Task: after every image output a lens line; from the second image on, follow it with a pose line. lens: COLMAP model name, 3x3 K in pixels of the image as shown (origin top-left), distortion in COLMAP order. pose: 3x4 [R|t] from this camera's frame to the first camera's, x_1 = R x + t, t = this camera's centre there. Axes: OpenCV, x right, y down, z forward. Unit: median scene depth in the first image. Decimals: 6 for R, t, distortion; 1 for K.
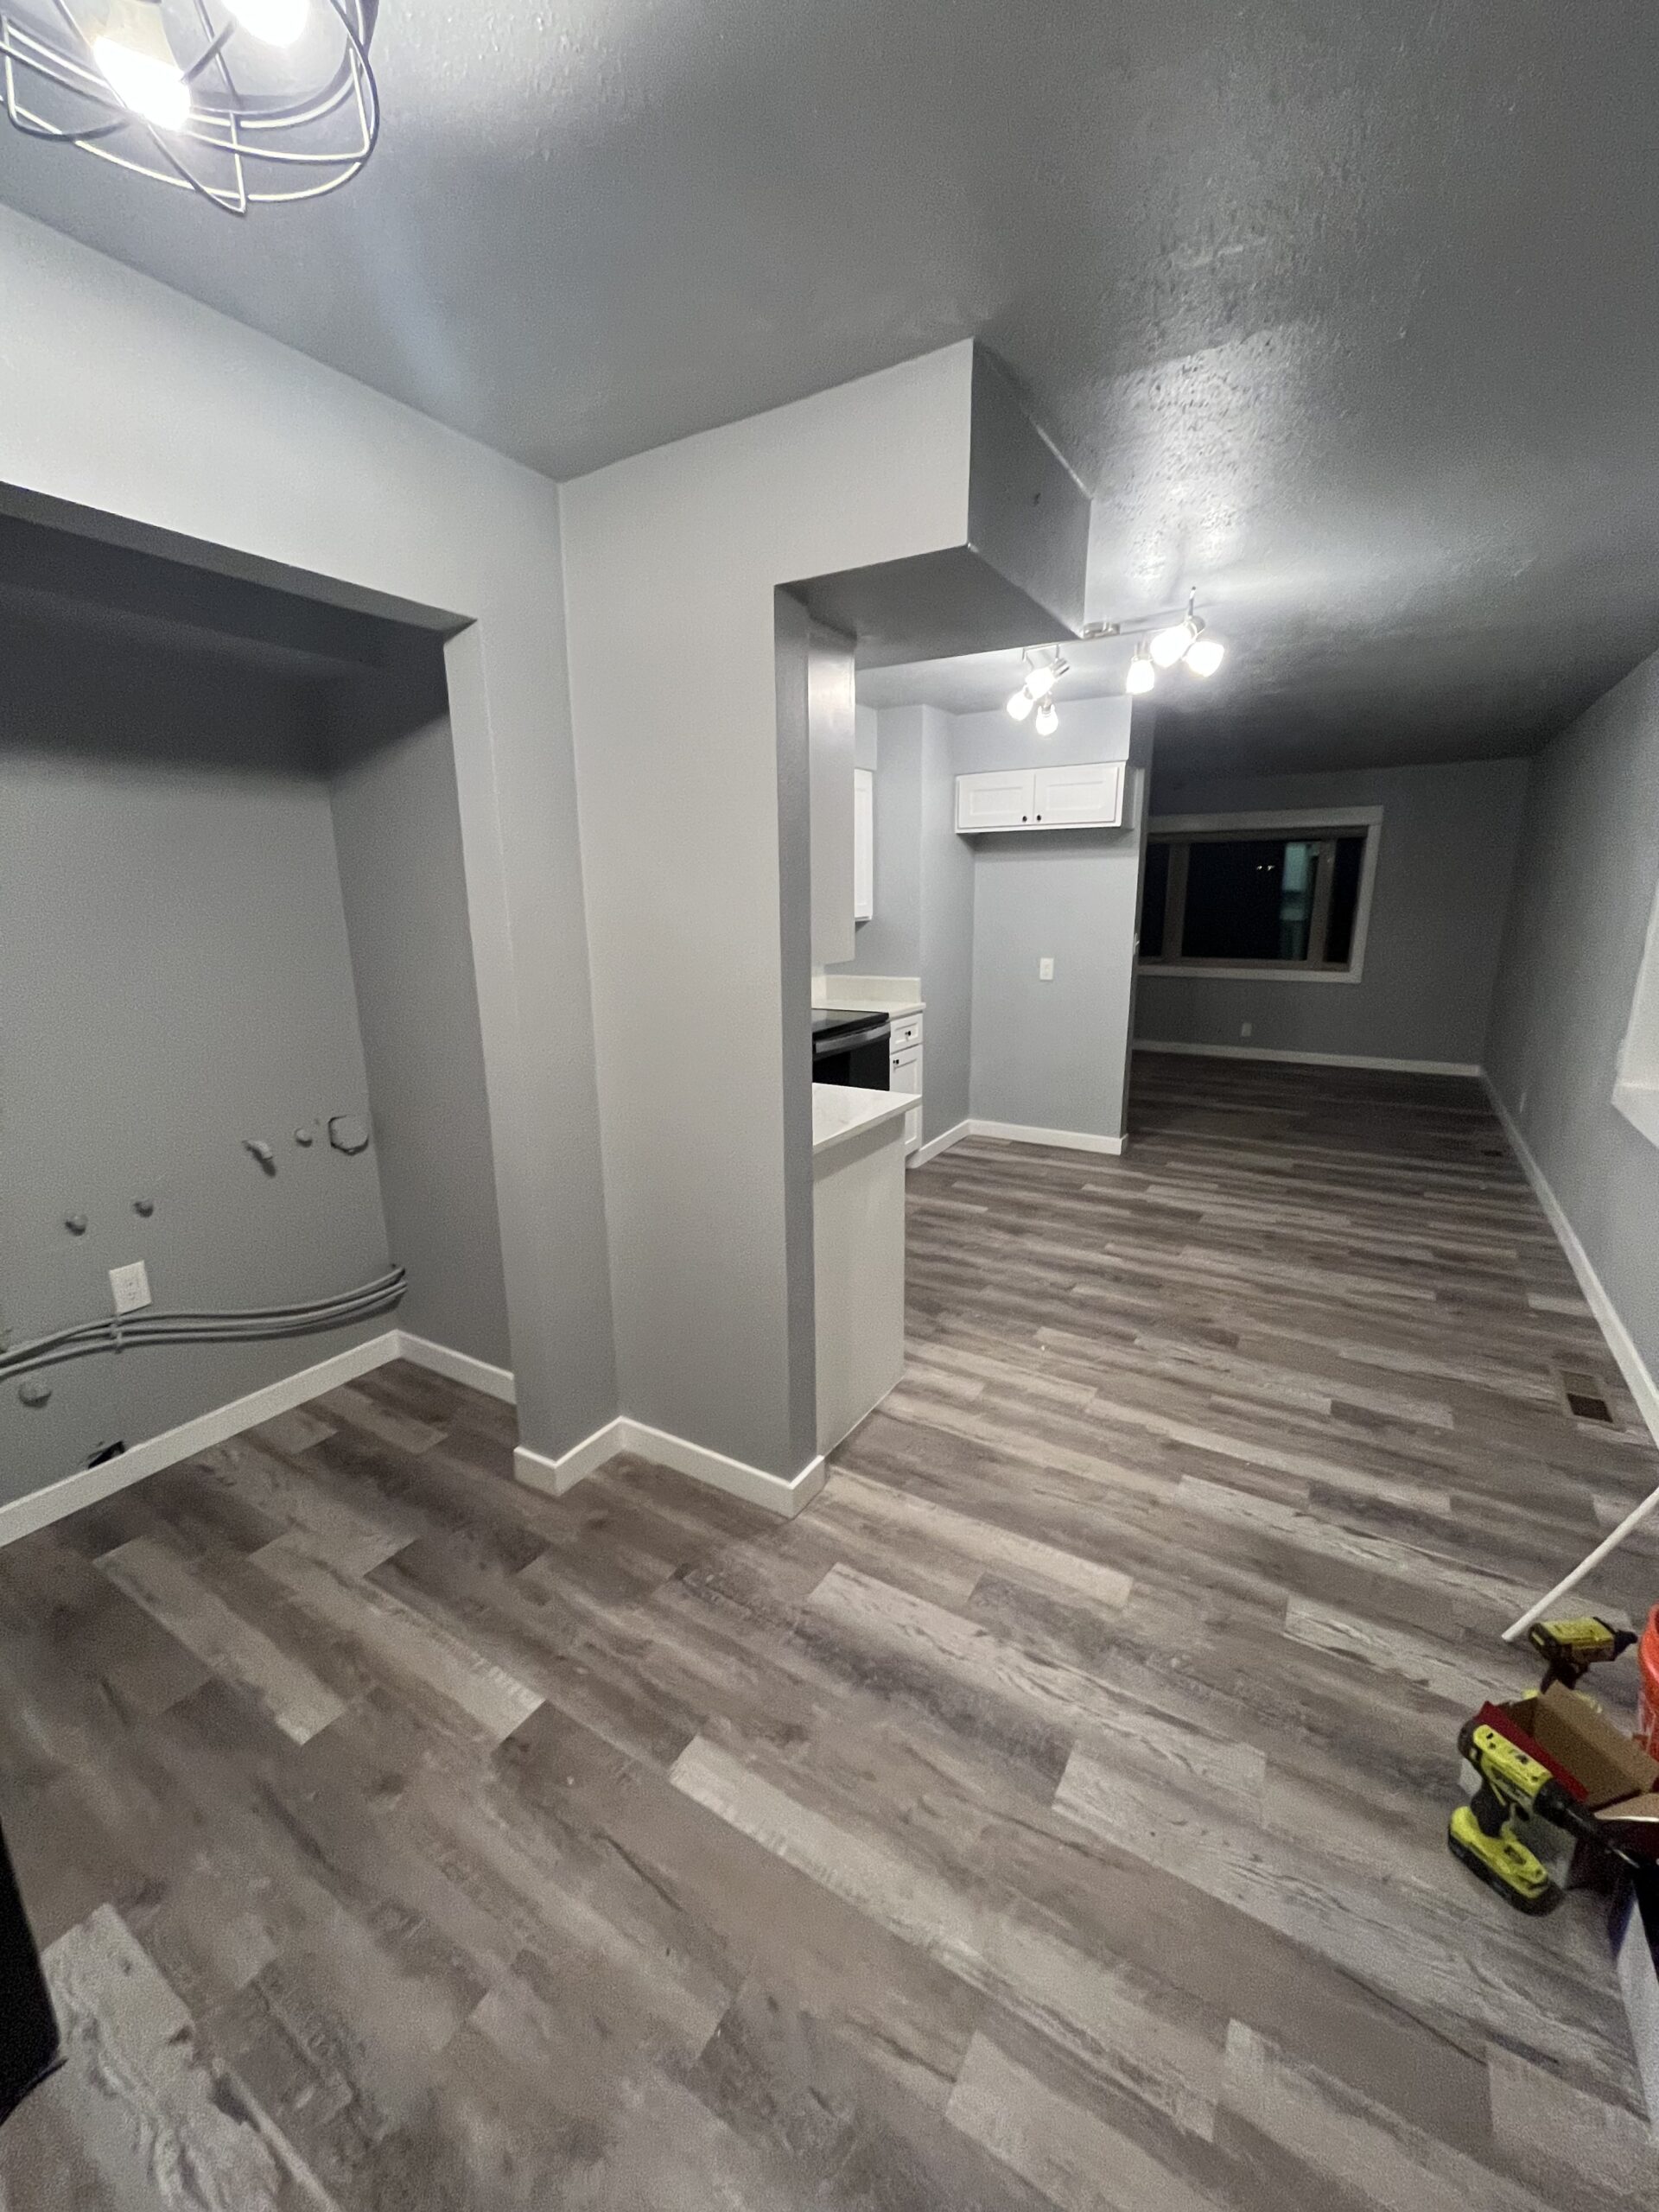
lens RADIAL K [[894.6, 0, 826.4], [0, 894.6, 1103.3], [0, 0, 1]] dist [-0.000013, -0.000266]
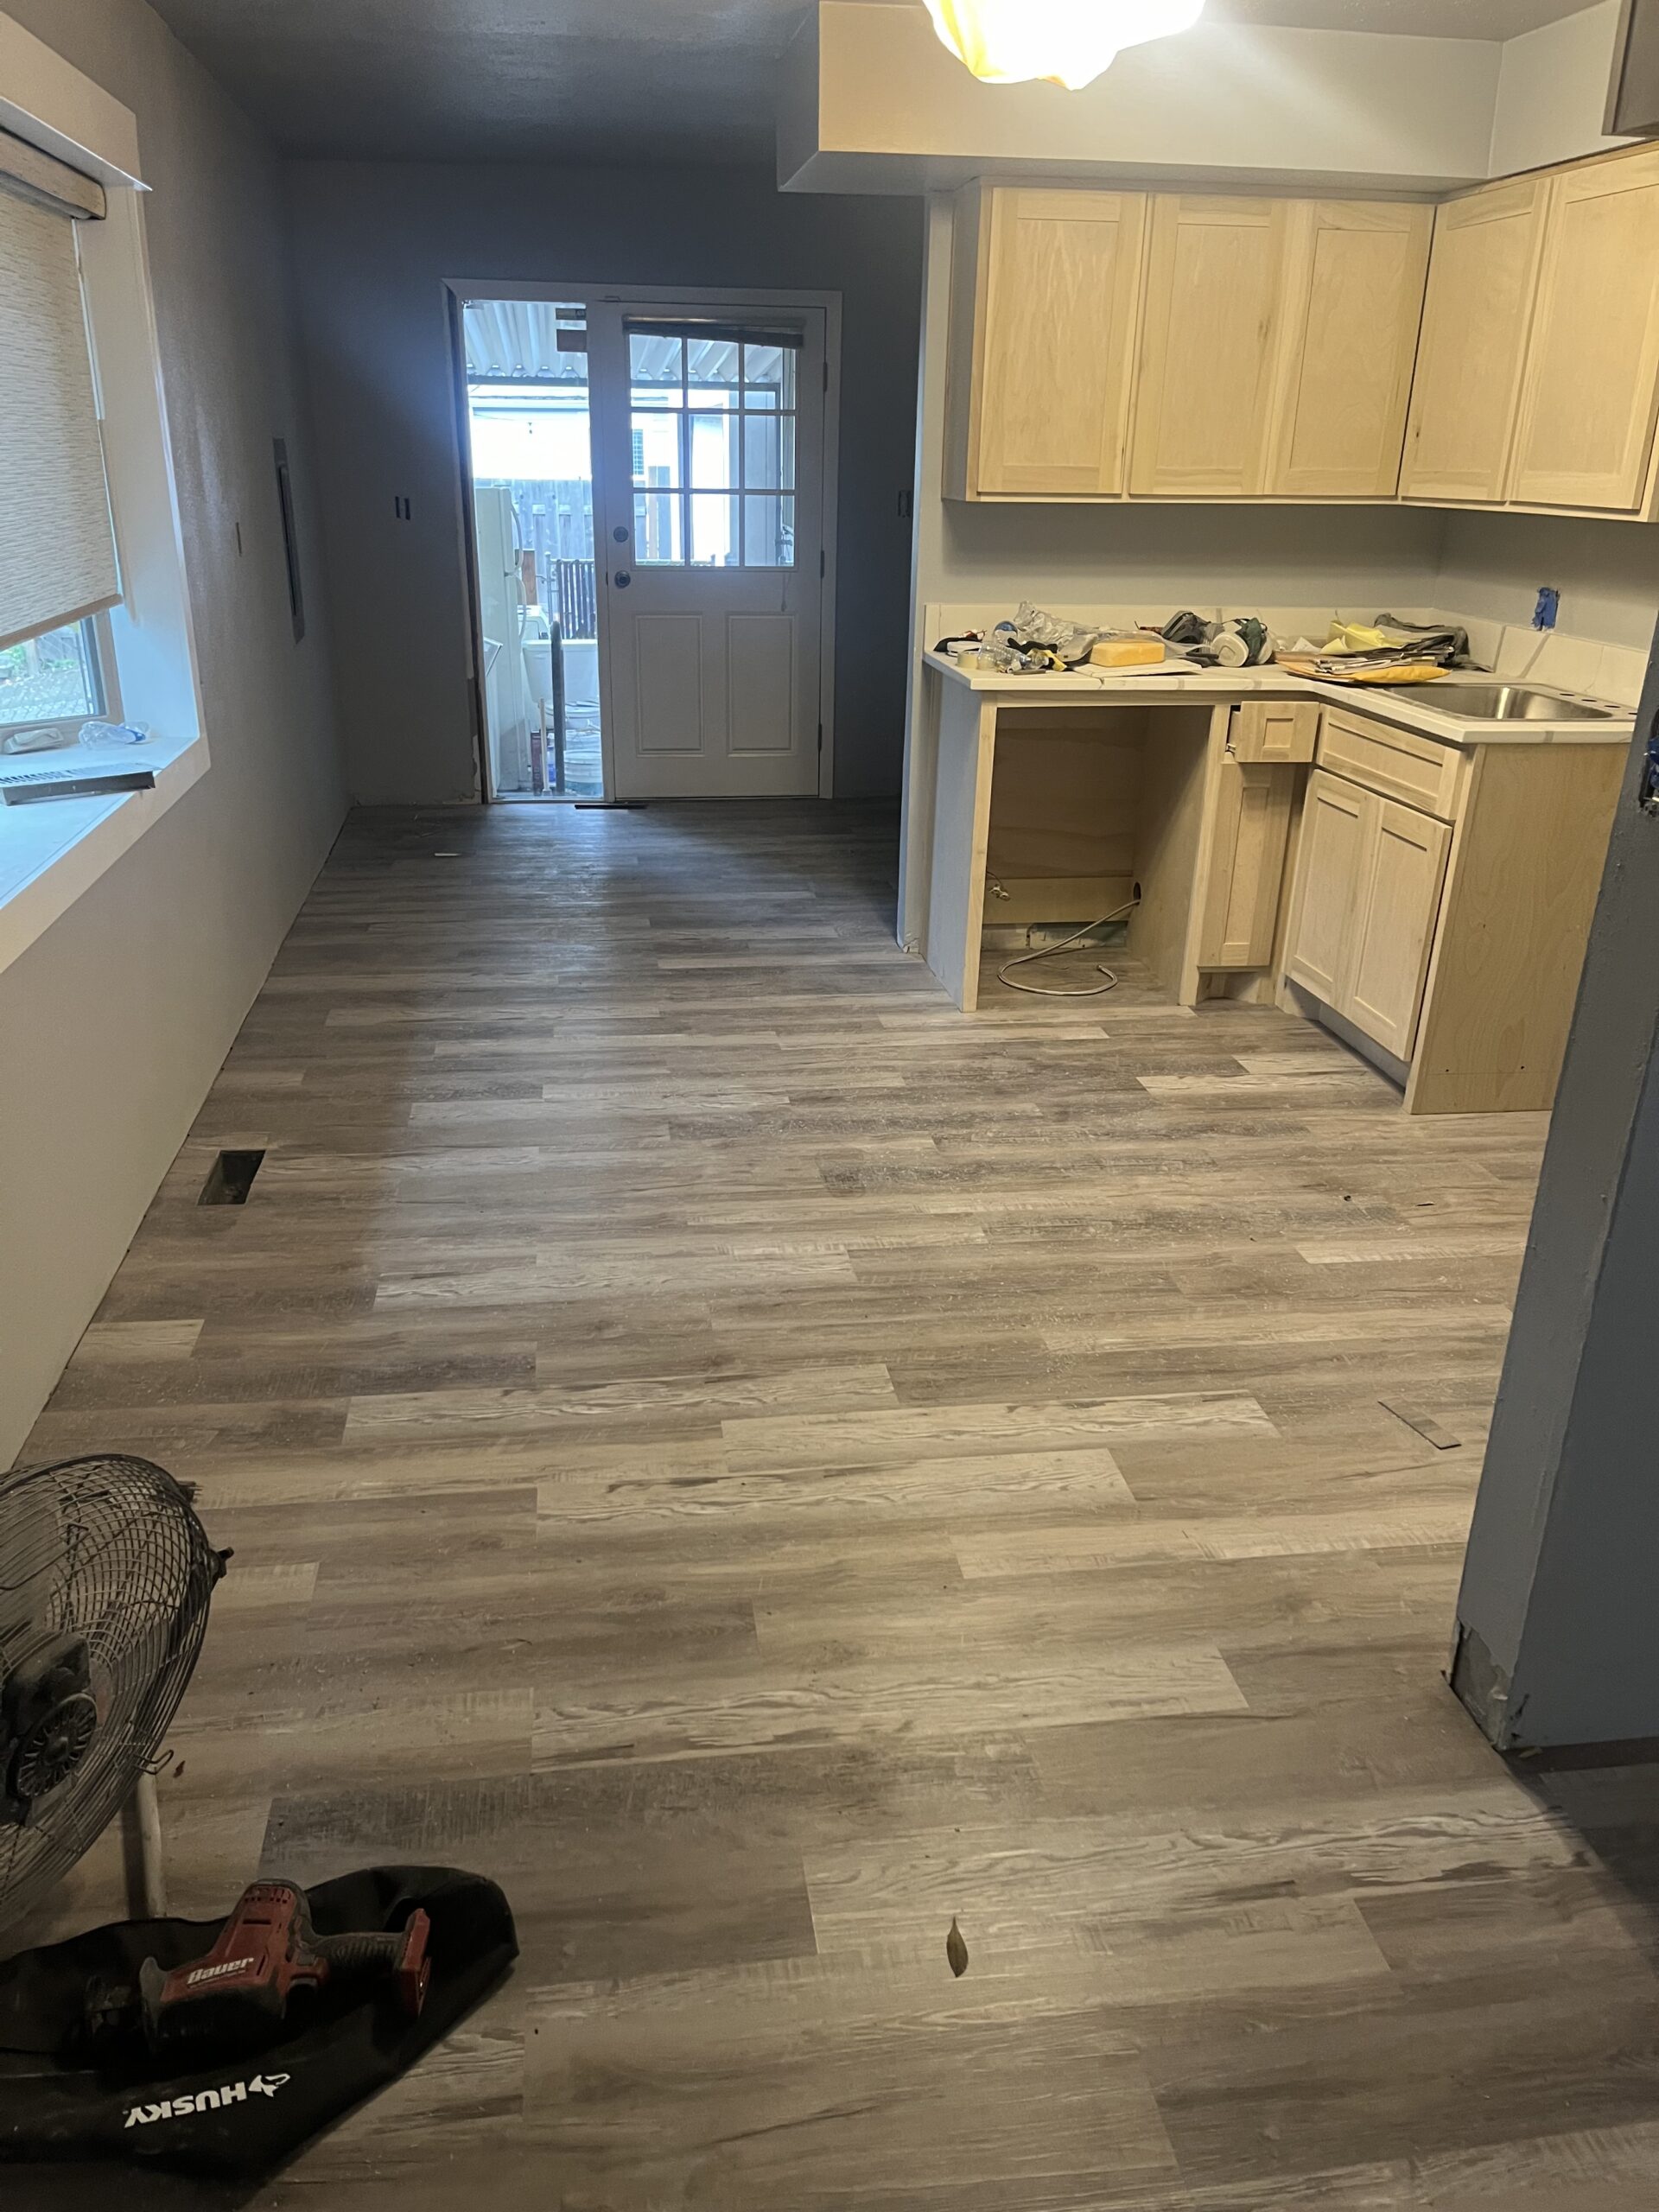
lens RADIAL K [[1687.9, 0, 829.5], [0, 1687.9, 1106.0], [0, 0, 1]] dist [0.043526, -0.003642]
pose [[-0.765936, 0.232323, -0.599473, 1.524017], [-0.160637, 0.833699, 0.528338, -0.604491], [0.622525, 0.500971, -0.601240, 2.474980]]
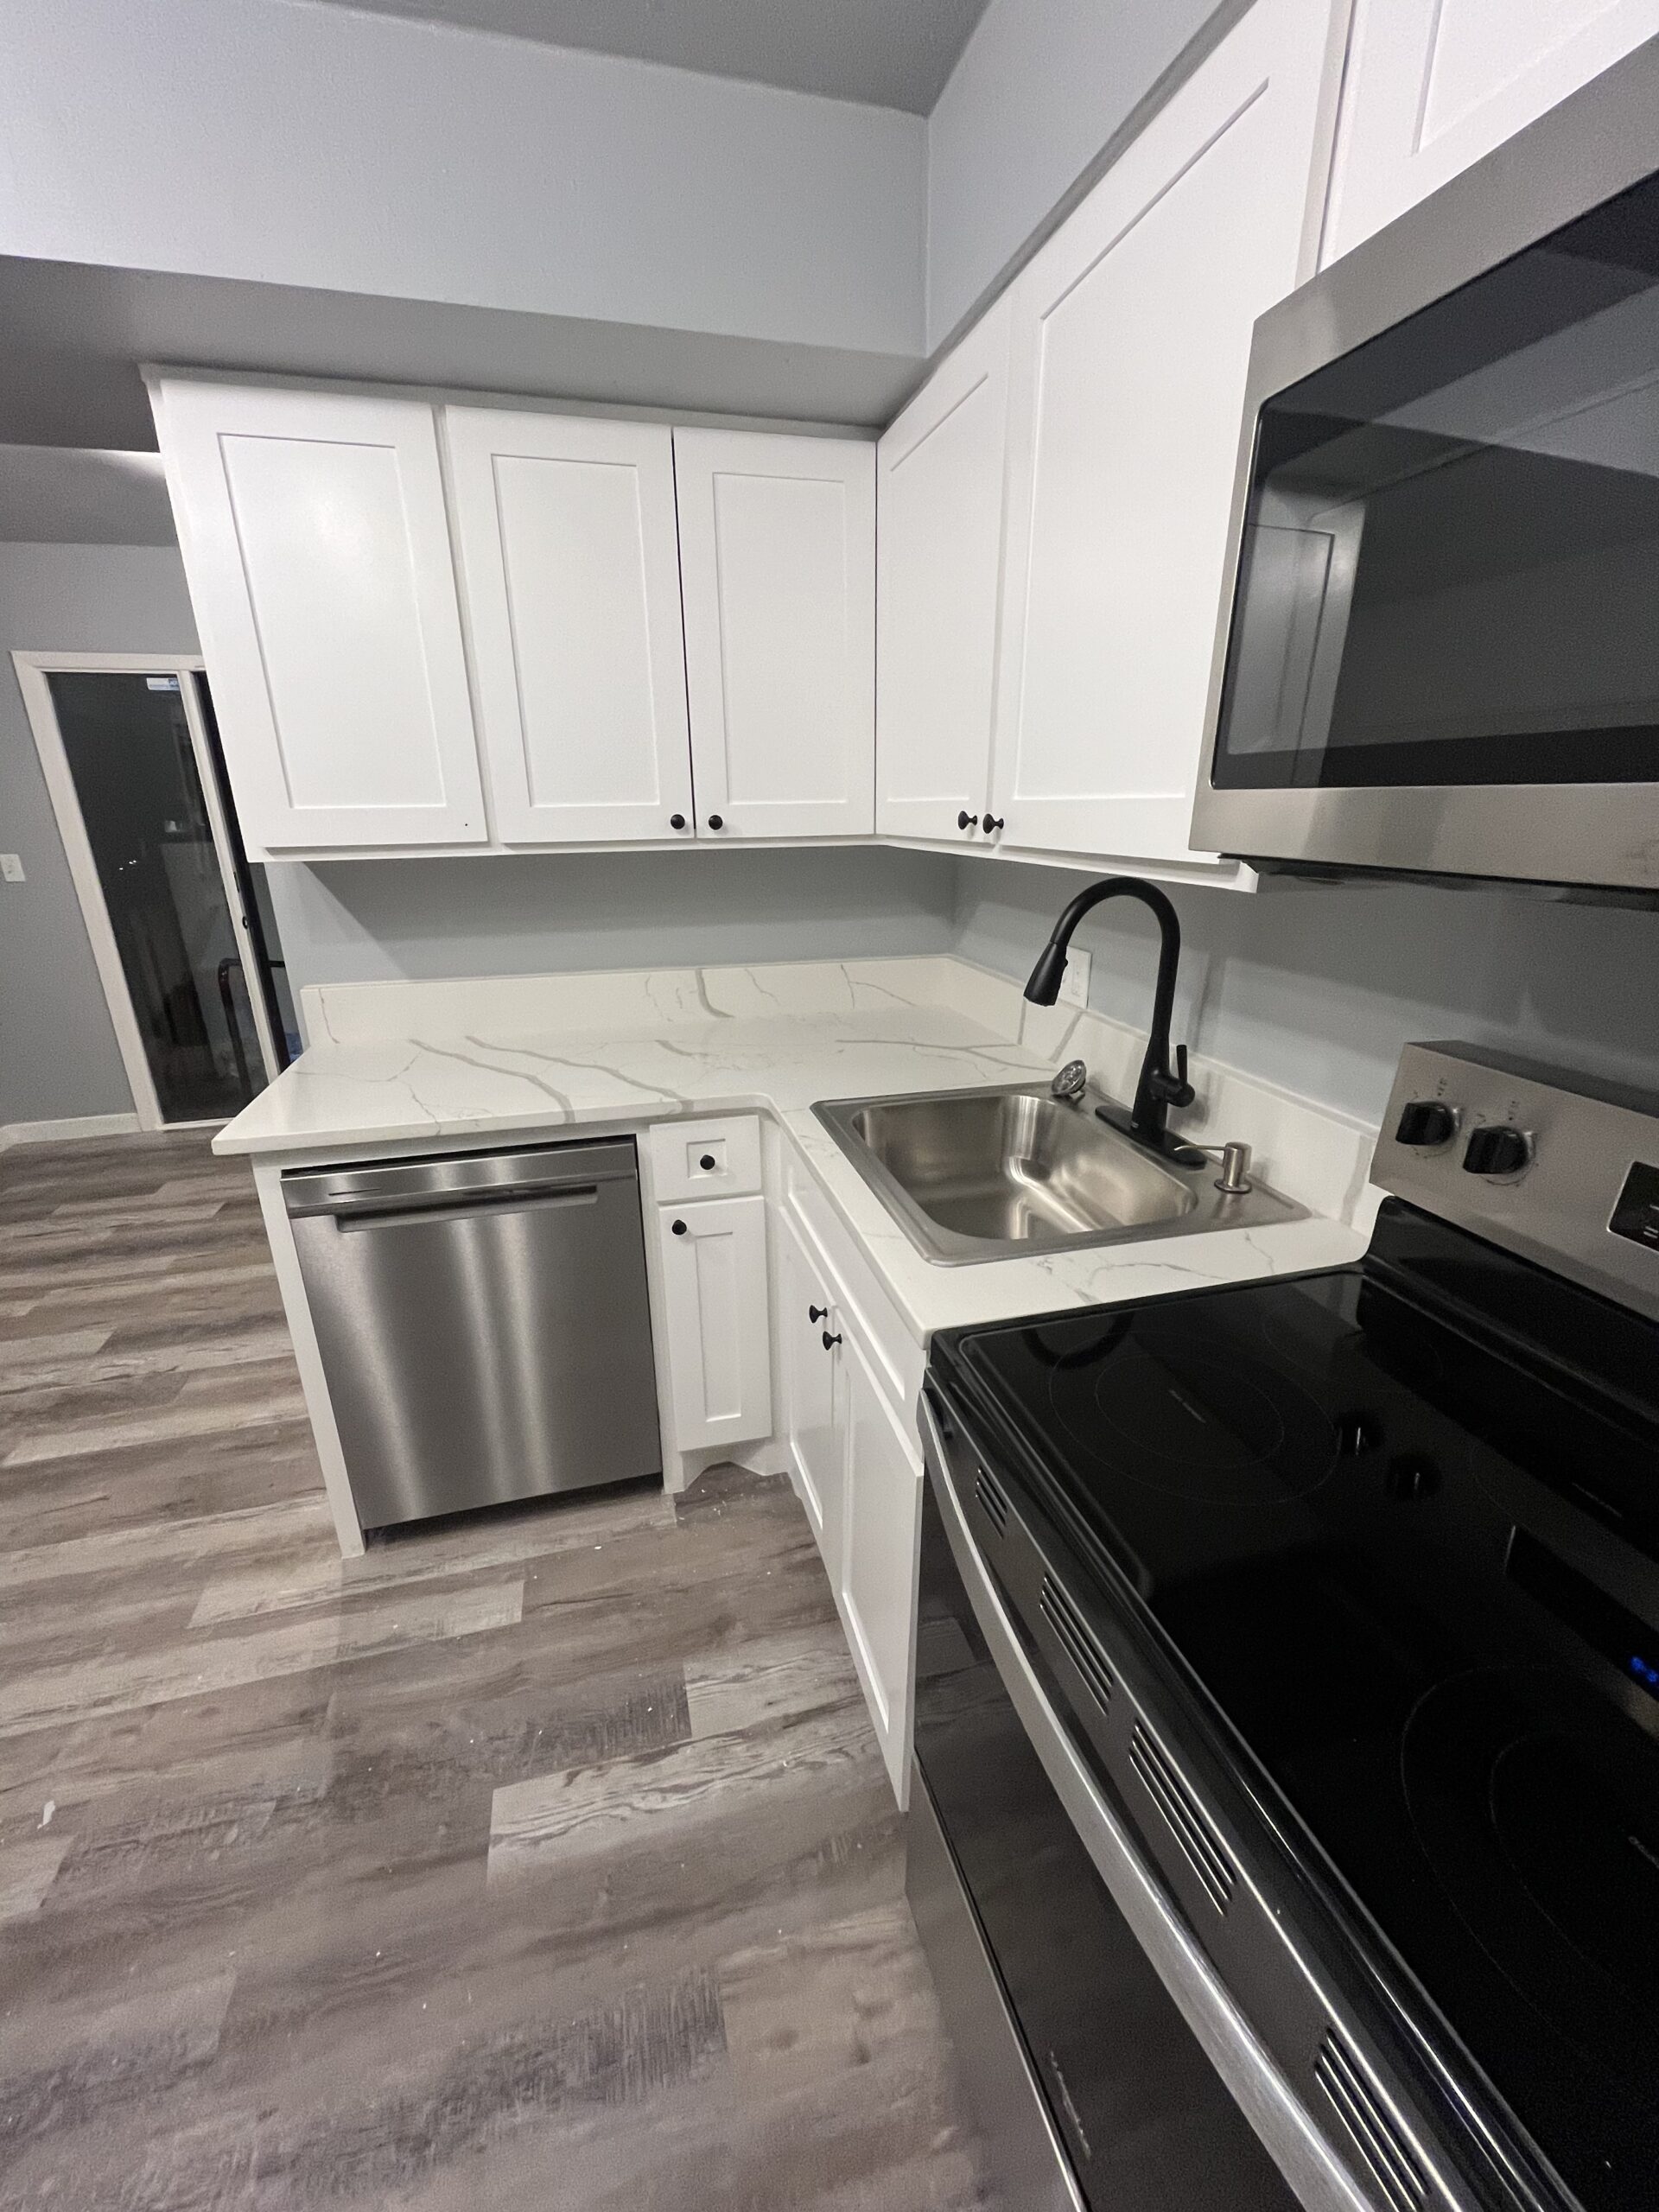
lens RADIAL K [[894.6, 0, 826.4], [0, 894.6, 1103.3], [0, 0, 1]] dist [-0.000013, -0.000266]
pose [[-0.687458, 0.251259, -0.681374, 0.252663], [-0.152653, 0.867284, 0.473831, -0.410116], [0.709999, 0.429752, -0.557866, 1.829697]]
